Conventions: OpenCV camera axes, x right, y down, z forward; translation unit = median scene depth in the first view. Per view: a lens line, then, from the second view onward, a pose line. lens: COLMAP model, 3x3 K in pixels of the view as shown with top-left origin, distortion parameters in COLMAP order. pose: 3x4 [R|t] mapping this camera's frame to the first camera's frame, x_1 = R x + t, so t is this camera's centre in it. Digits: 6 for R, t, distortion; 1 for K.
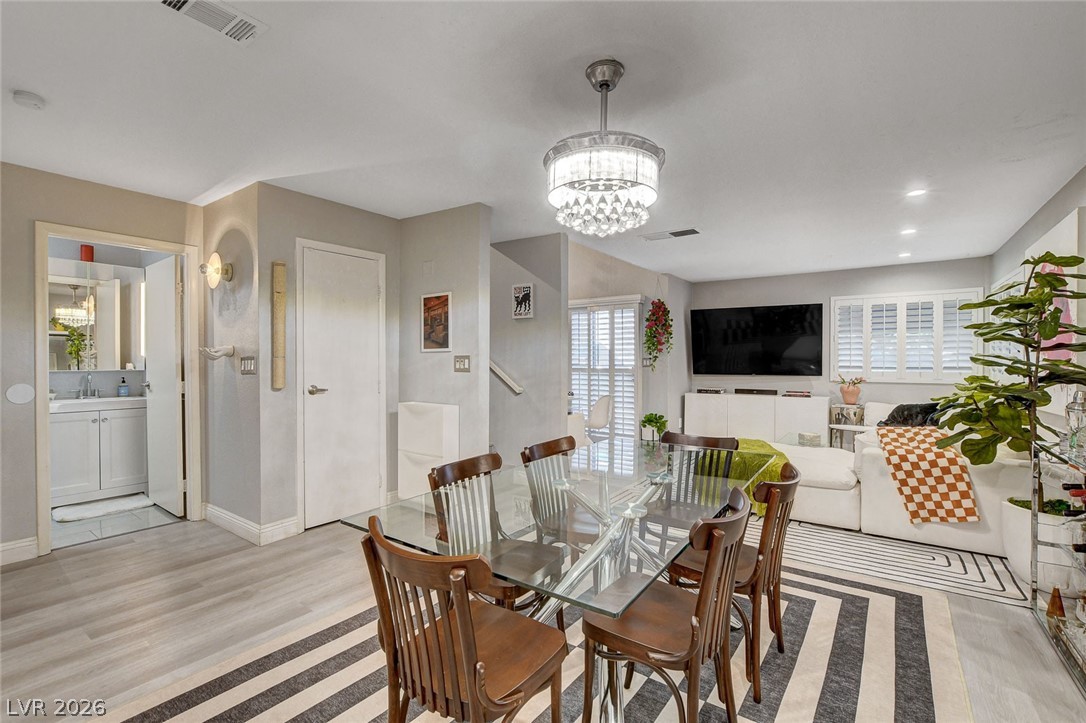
lens RADIAL K [[477.0, 0, 543.0], [0, 477.0, 361.5], [0, 0, 1]] dist [-0.025305, 0.004394]
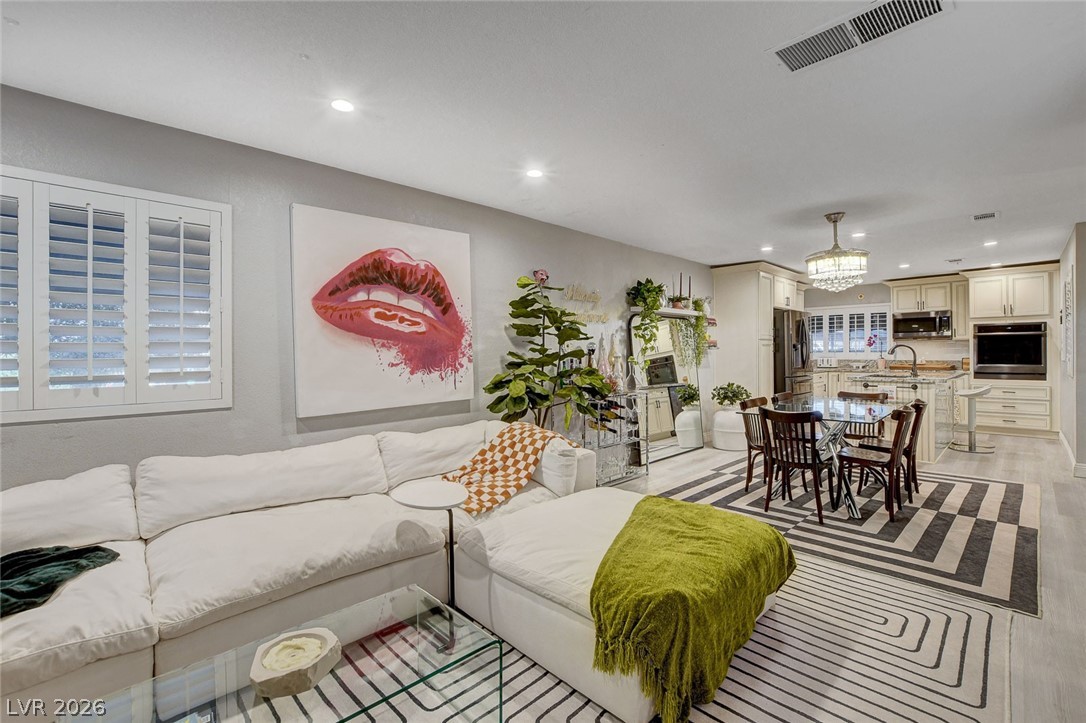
lens RADIAL K [[477.9, 0, 541.5], [0, 477.9, 353.2], [0, 0, 1]] dist [-0.018087, 0.000269]
pose [[-0.984955, 0.007750, 0.172638, 0.353446], [0.008870, 0.999944, 0.005718, -0.003915], [-0.172584, 0.007163, -0.984969, 1.104958]]
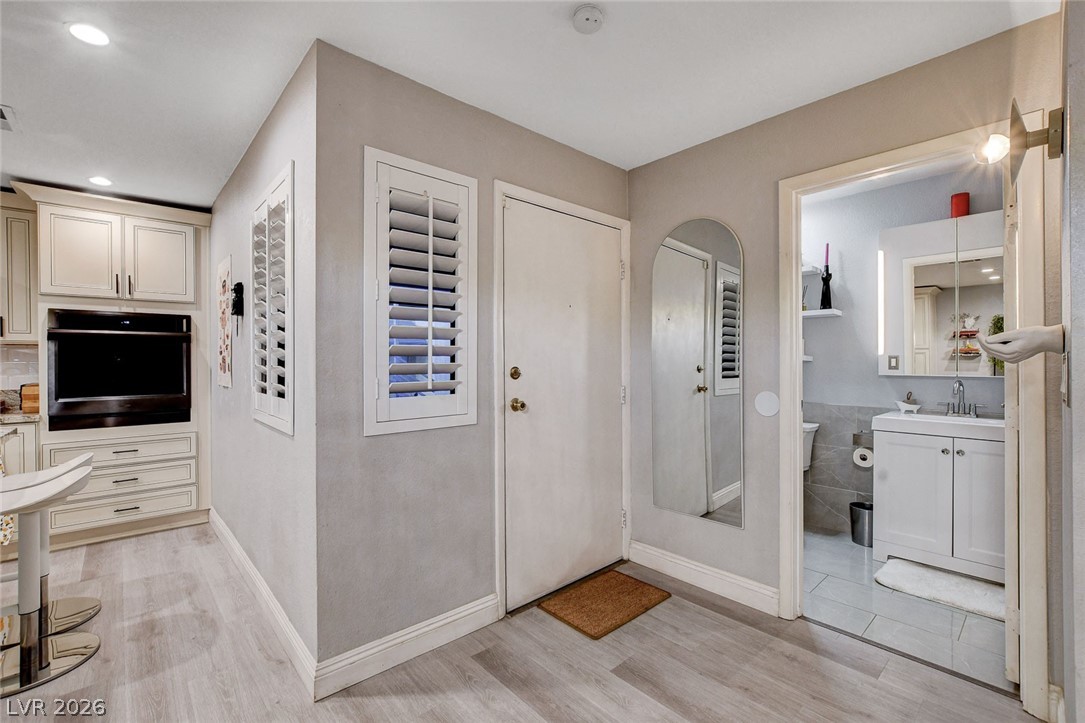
lens RADIAL K [[473.9, 0, 542.5], [0, 473.9, 361.5], [0, 0, 1]] dist [-0.011852, 0.000153]
pose [[-0.208419, 0.003372, -0.978034, -0.121435], [-0.000376, 0.999994, 0.003528, -0.003399], [0.978040, 0.001103, -0.208416, 0.392946]]
